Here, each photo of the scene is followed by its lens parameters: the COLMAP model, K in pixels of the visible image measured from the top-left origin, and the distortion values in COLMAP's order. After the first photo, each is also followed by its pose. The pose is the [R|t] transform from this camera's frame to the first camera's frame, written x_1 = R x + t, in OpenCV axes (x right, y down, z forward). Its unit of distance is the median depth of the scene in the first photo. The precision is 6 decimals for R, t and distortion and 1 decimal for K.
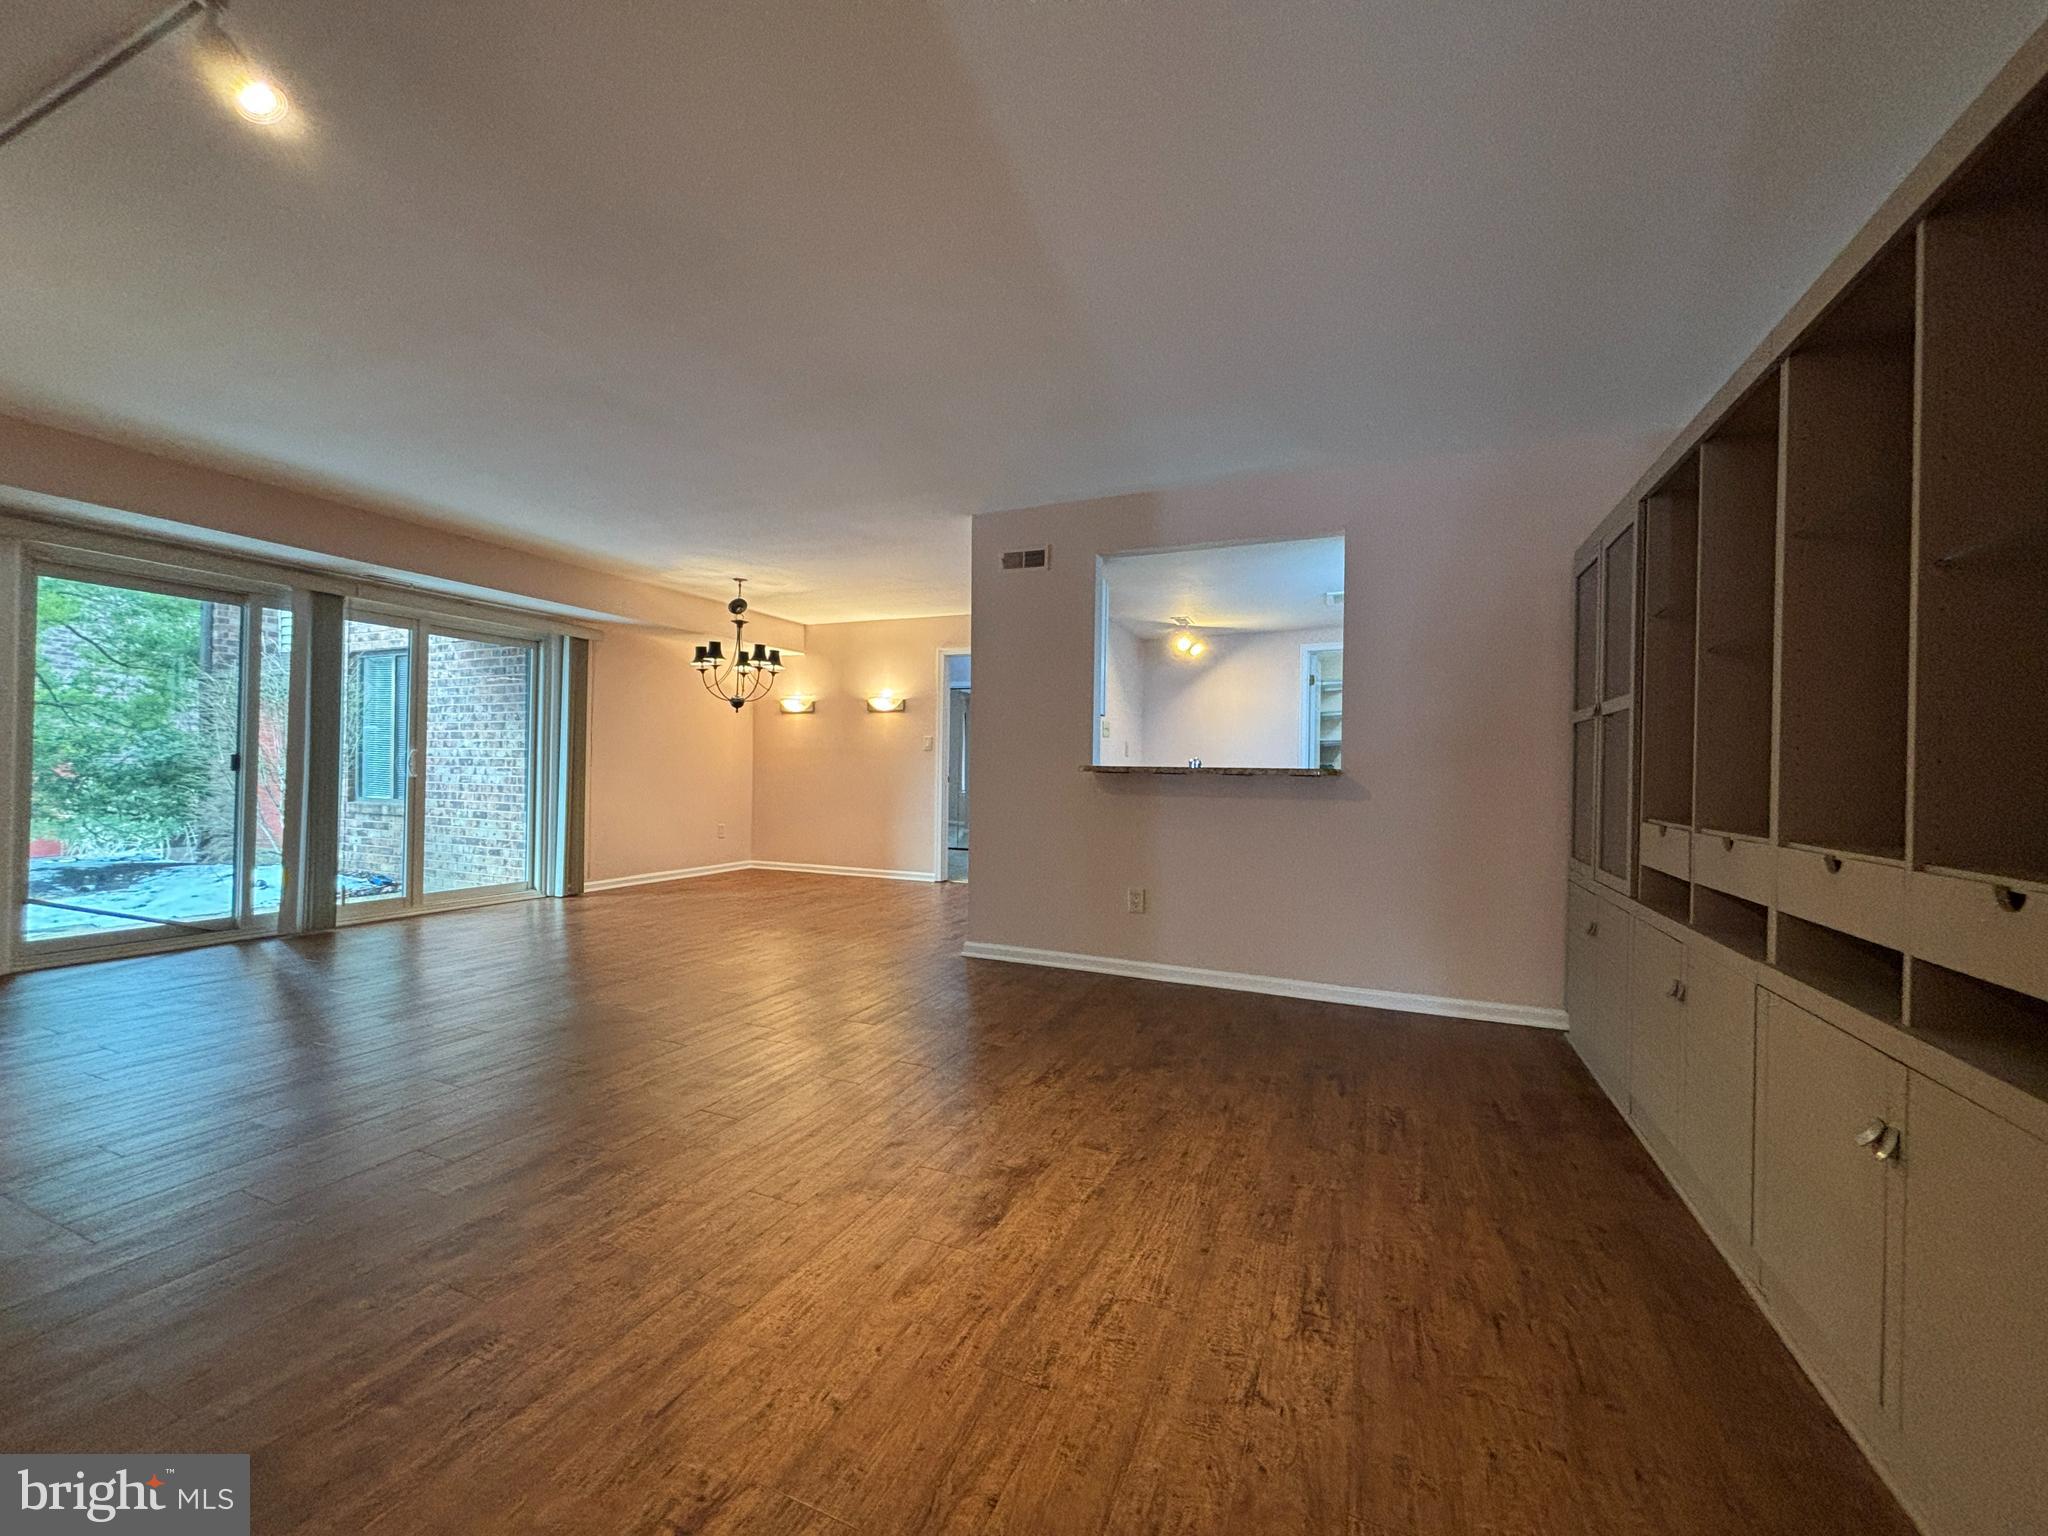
lens RADIAL K [[821.1, 0, 1025.7], [0, 821.1, 764.0], [0, 0, 1]] dist [0.000172, 0.000238]
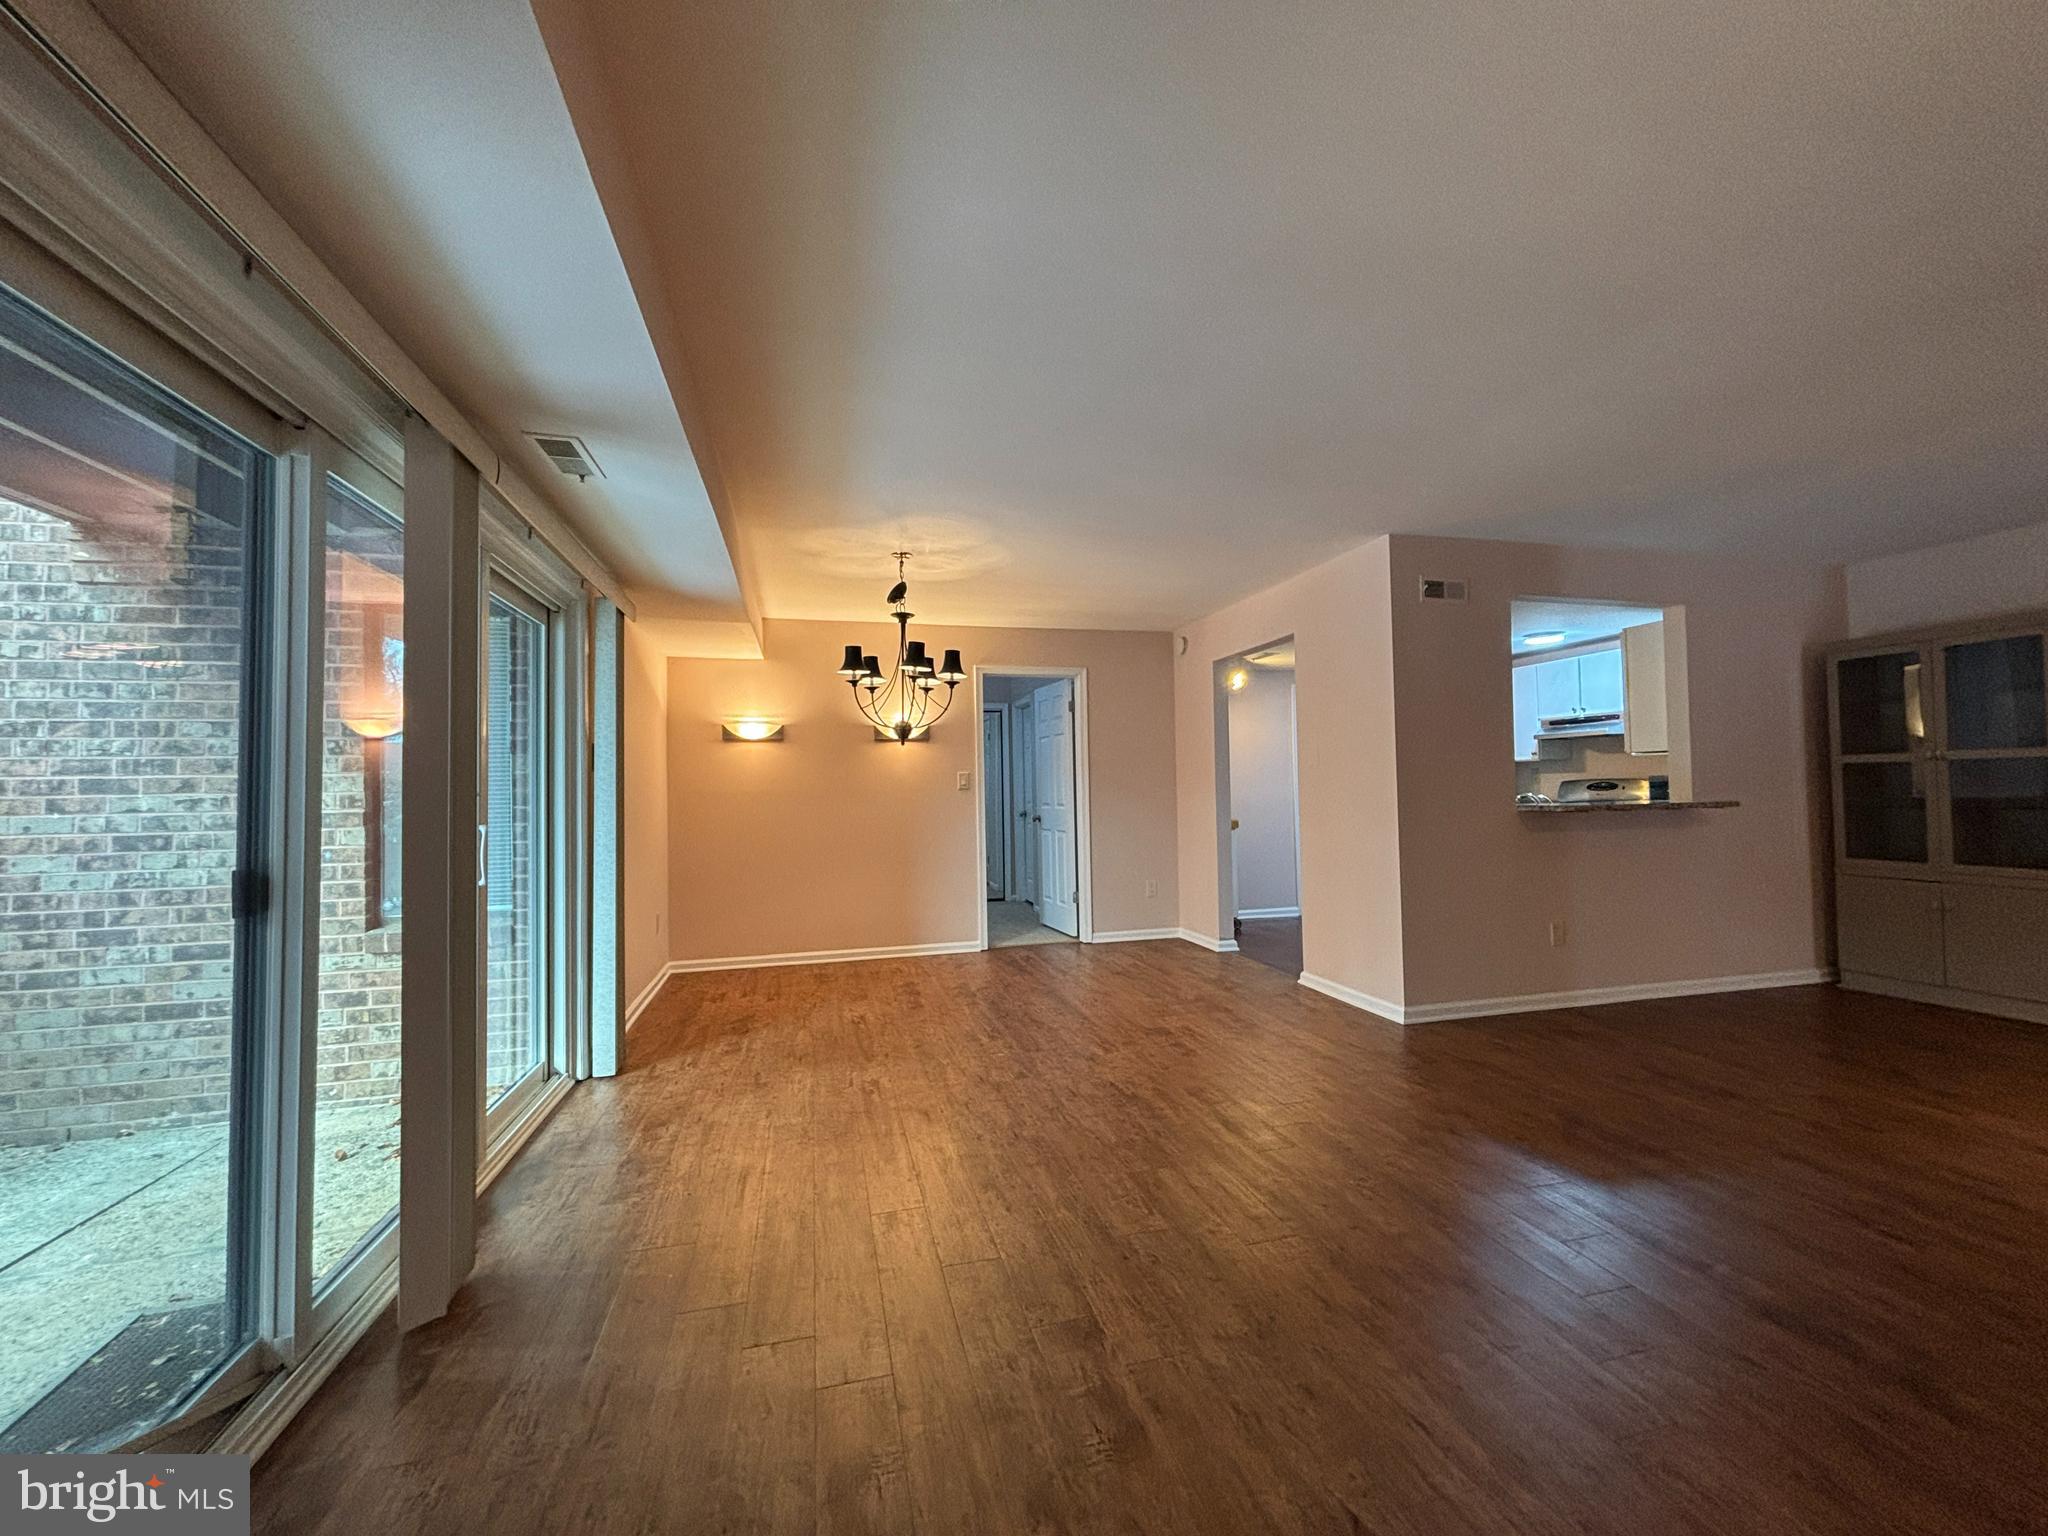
lens RADIAL K [[815.5, 0, 1024.0], [0, 815.5, 768.0], [0, 0, 1]] dist [-0.000952, -0.000370]
pose [[0.789484, -0.012005, 0.613654, -1.544341], [0.026727, 0.999533, -0.014832, -0.067628], [-0.613189, 0.028111, 0.789436, 0.891956]]
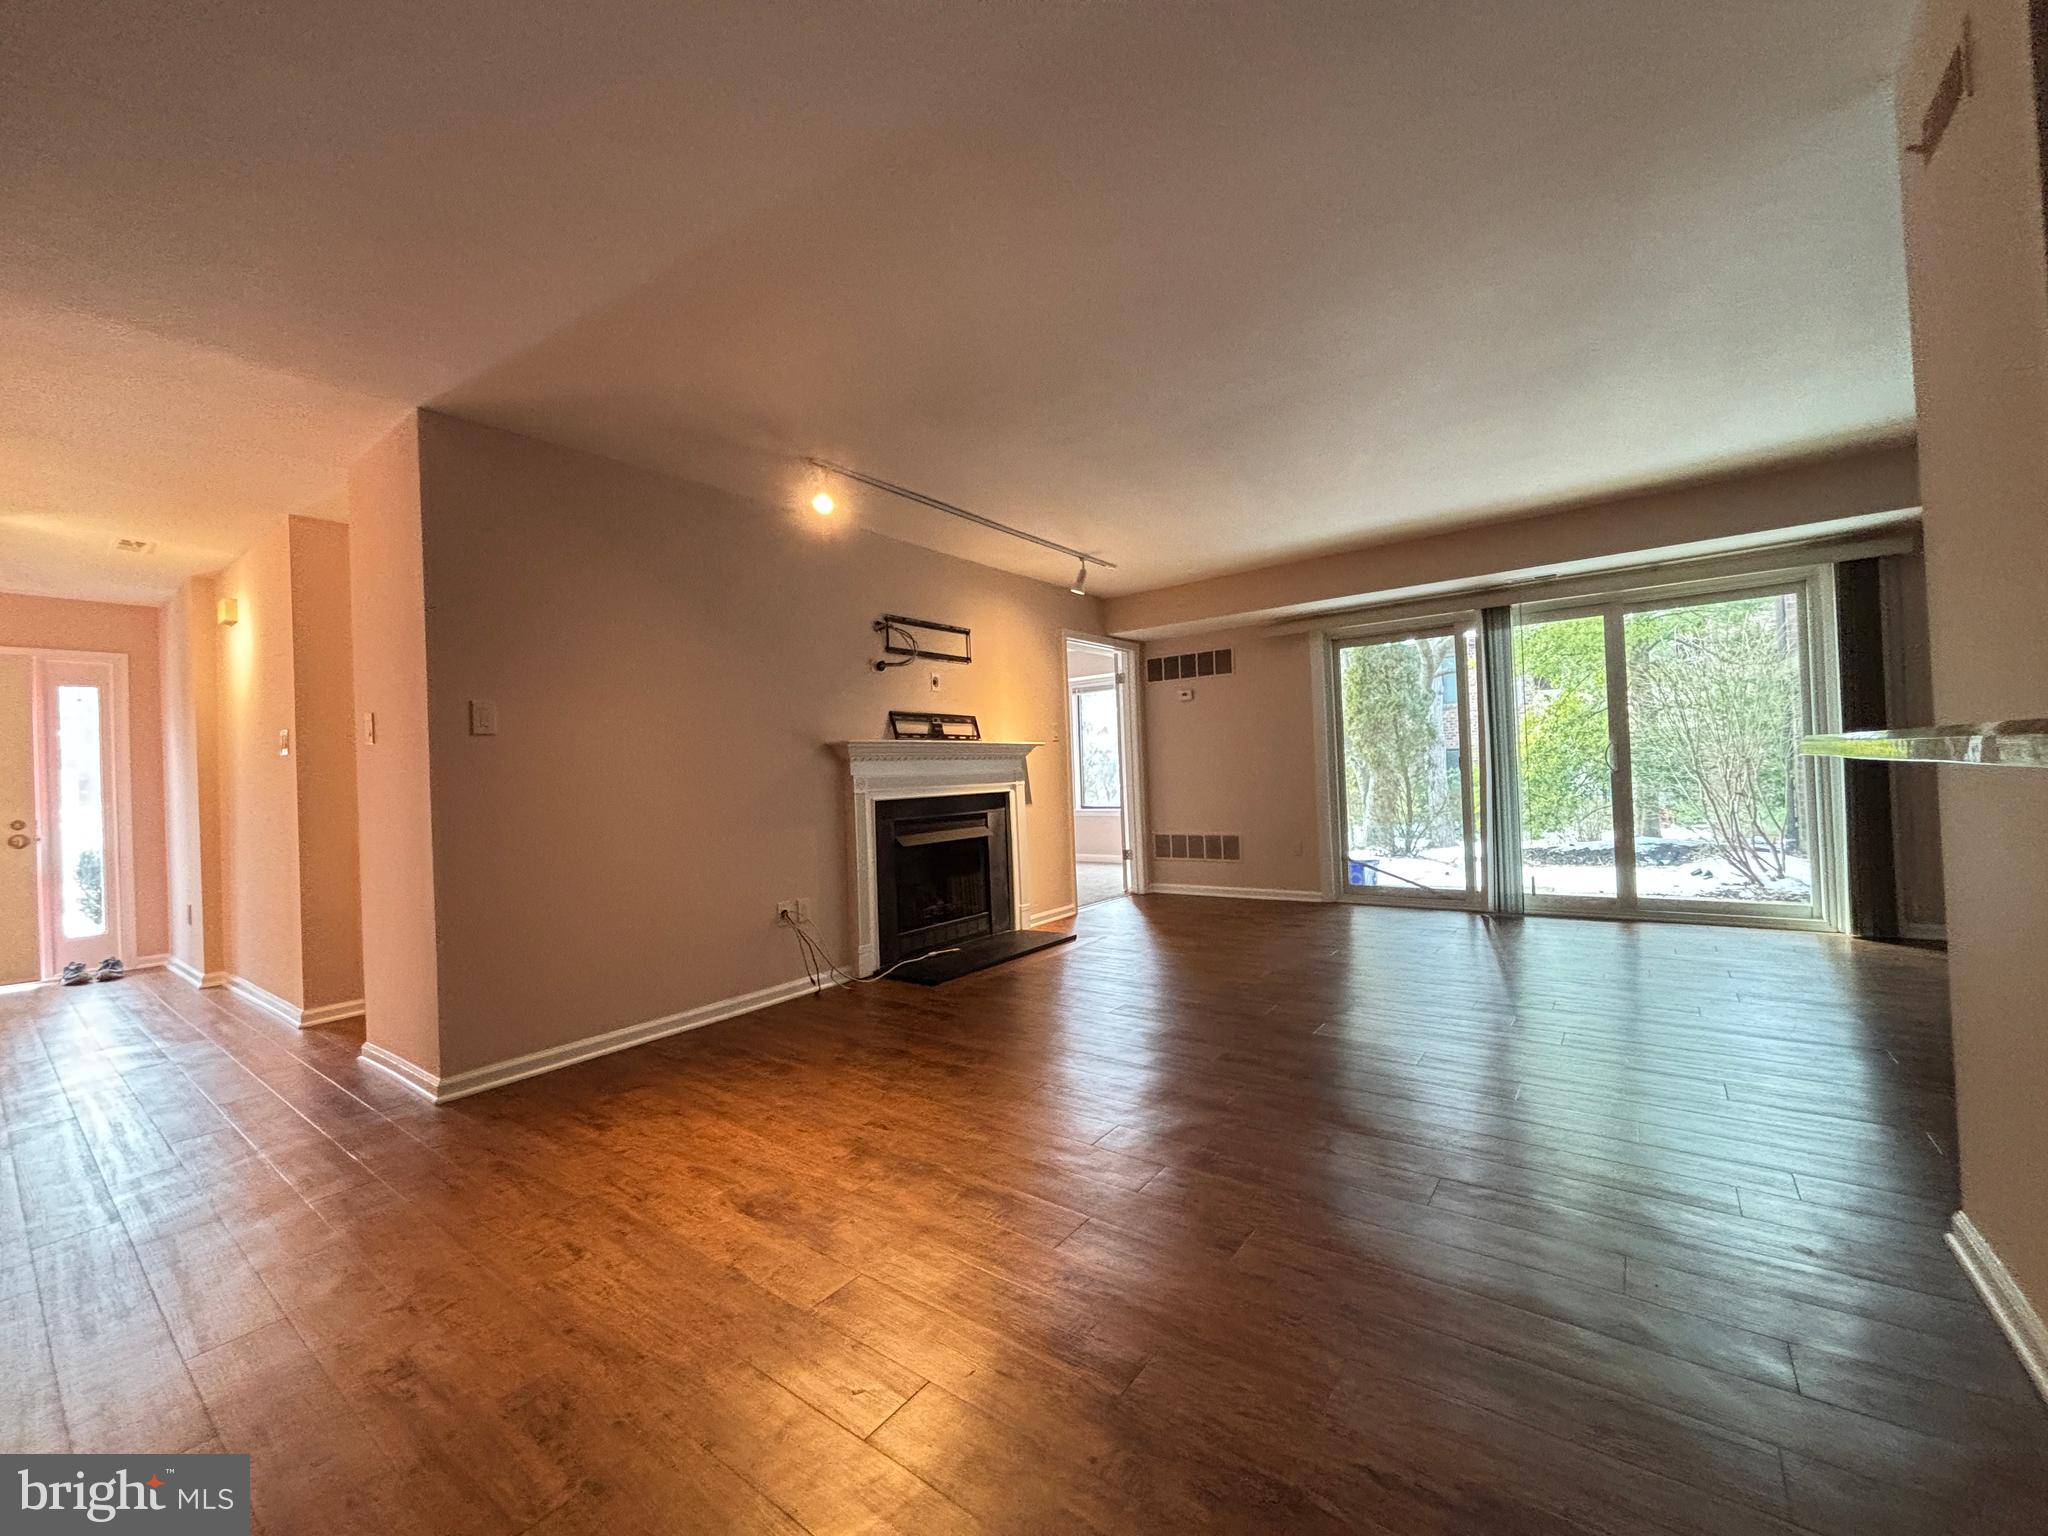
lens RADIAL K [[825.0, 0, 1027.3], [0, 825.0, 766.9], [0, 0, 1]] dist [0.003033, 0.000042]
pose [[-0.232921, -0.015529, -0.972372, 0.645784], [0.042777, 0.998741, -0.026197, 0.012815], [0.971554, -0.047696, -0.231964, 1.125584]]
